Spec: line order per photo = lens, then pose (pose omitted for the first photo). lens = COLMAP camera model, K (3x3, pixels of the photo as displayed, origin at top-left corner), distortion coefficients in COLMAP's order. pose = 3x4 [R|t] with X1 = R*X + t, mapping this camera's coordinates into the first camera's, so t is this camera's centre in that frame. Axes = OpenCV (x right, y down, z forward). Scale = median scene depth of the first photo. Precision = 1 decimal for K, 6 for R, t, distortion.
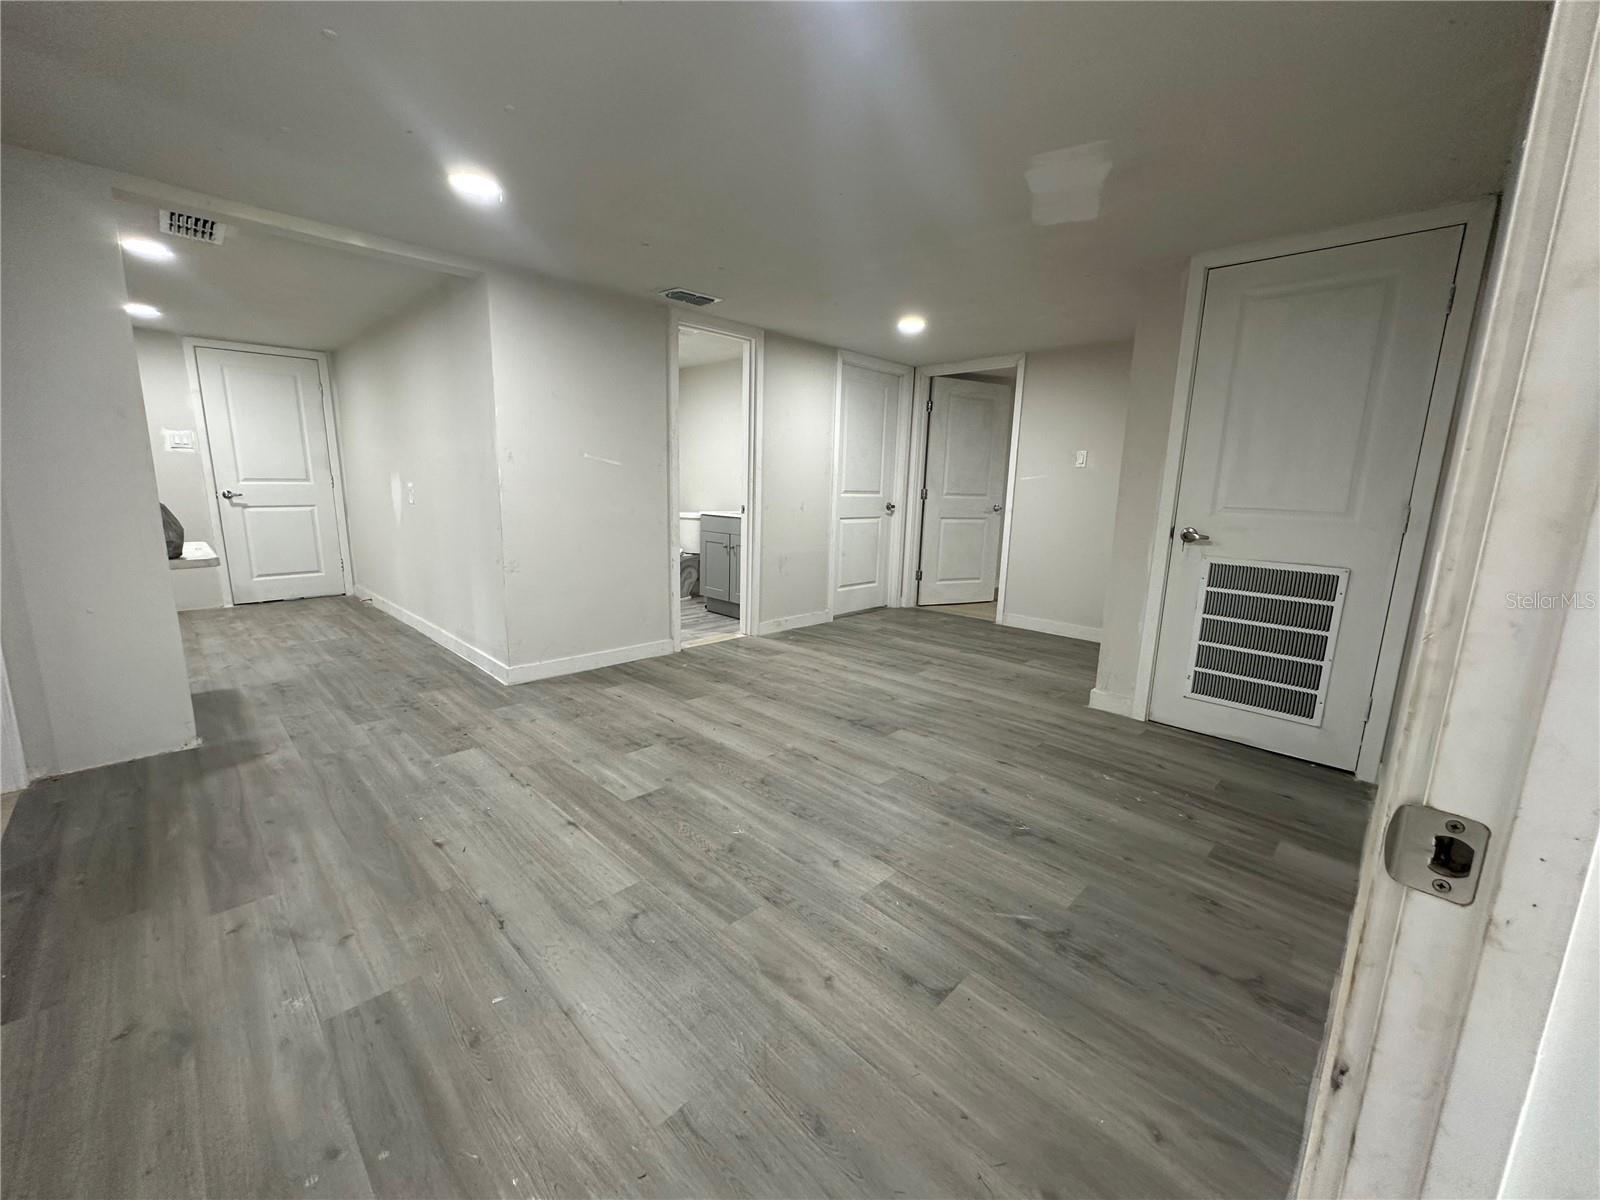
lens RADIAL K [[638.0, 0, 800.0], [0, 638.0, 600.0], [0, 0, 1]] dist [-0.002537, 0.000098]
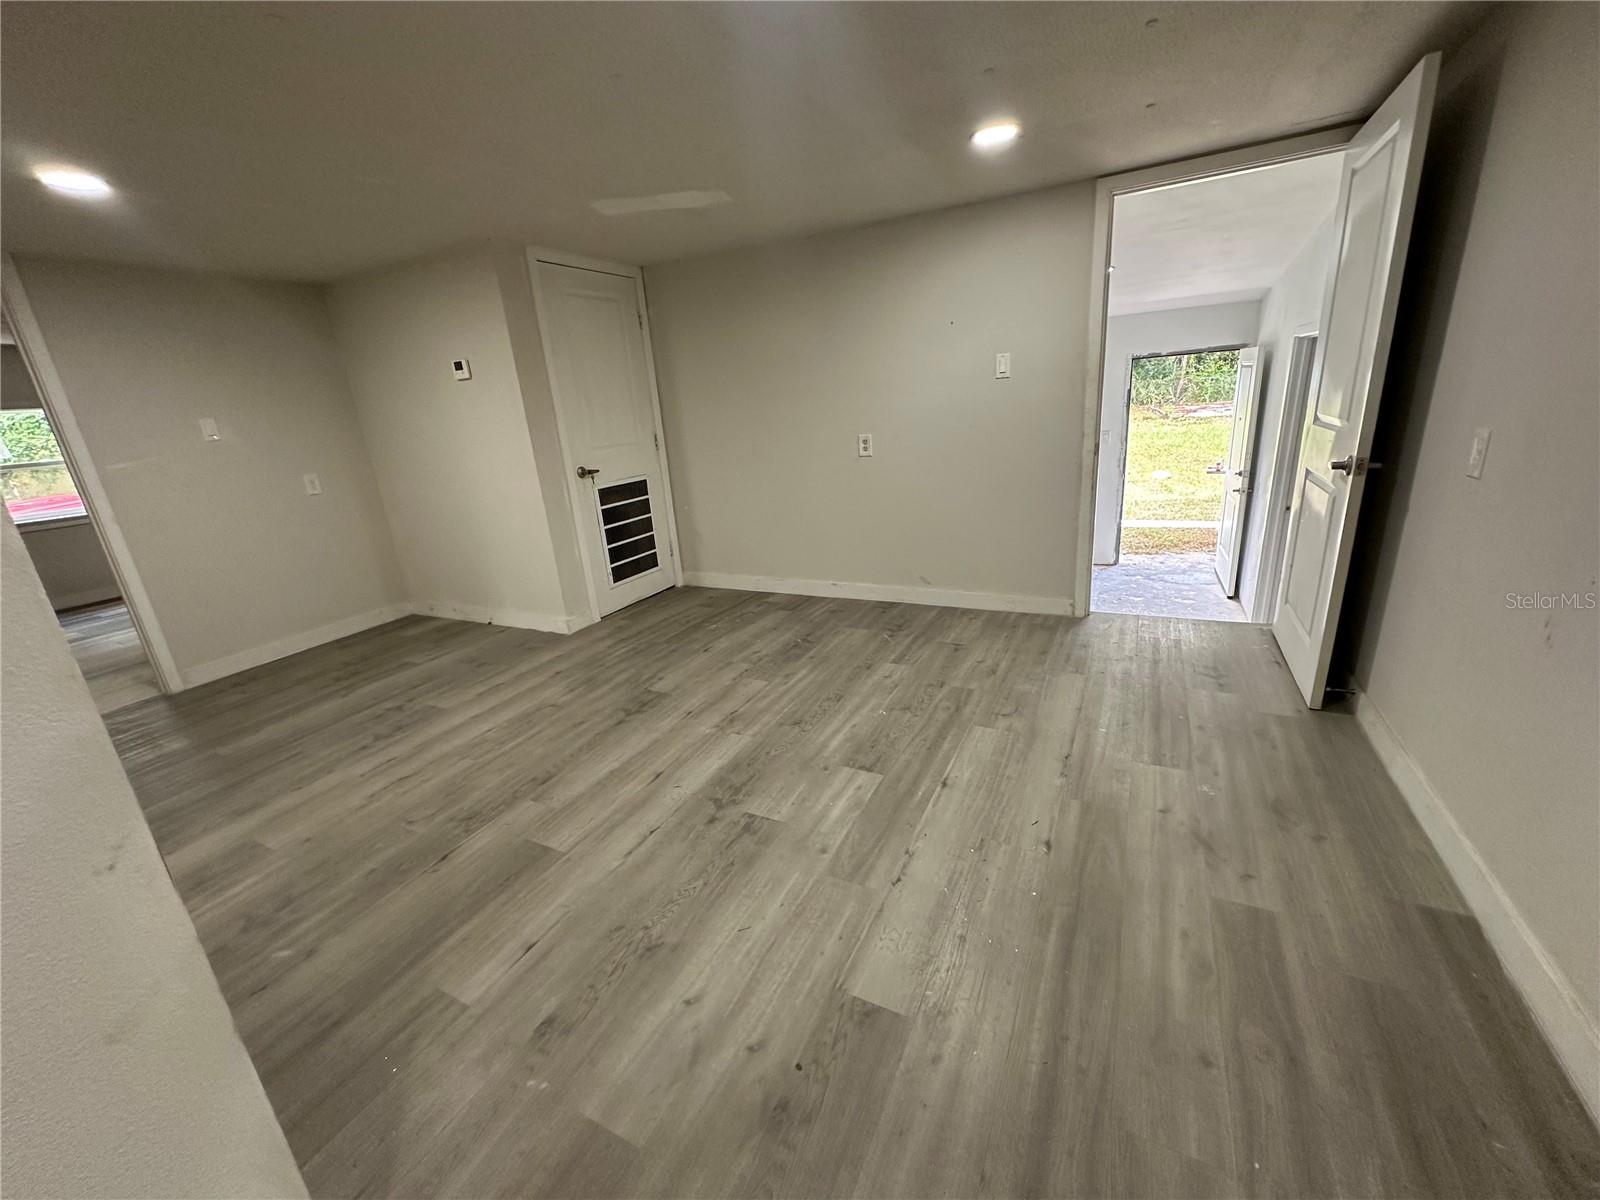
lens RADIAL K [[638.0, 0, 800.0], [0, 638.0, 600.0], [0, 0, 1]] dist [-0.002537, 0.000098]
pose [[-0.294156, -0.292989, 0.909742, -0.852354], [0.240243, 0.898626, 0.367089, -0.257189], [-0.925070, 0.326541, -0.193948, 0.992632]]
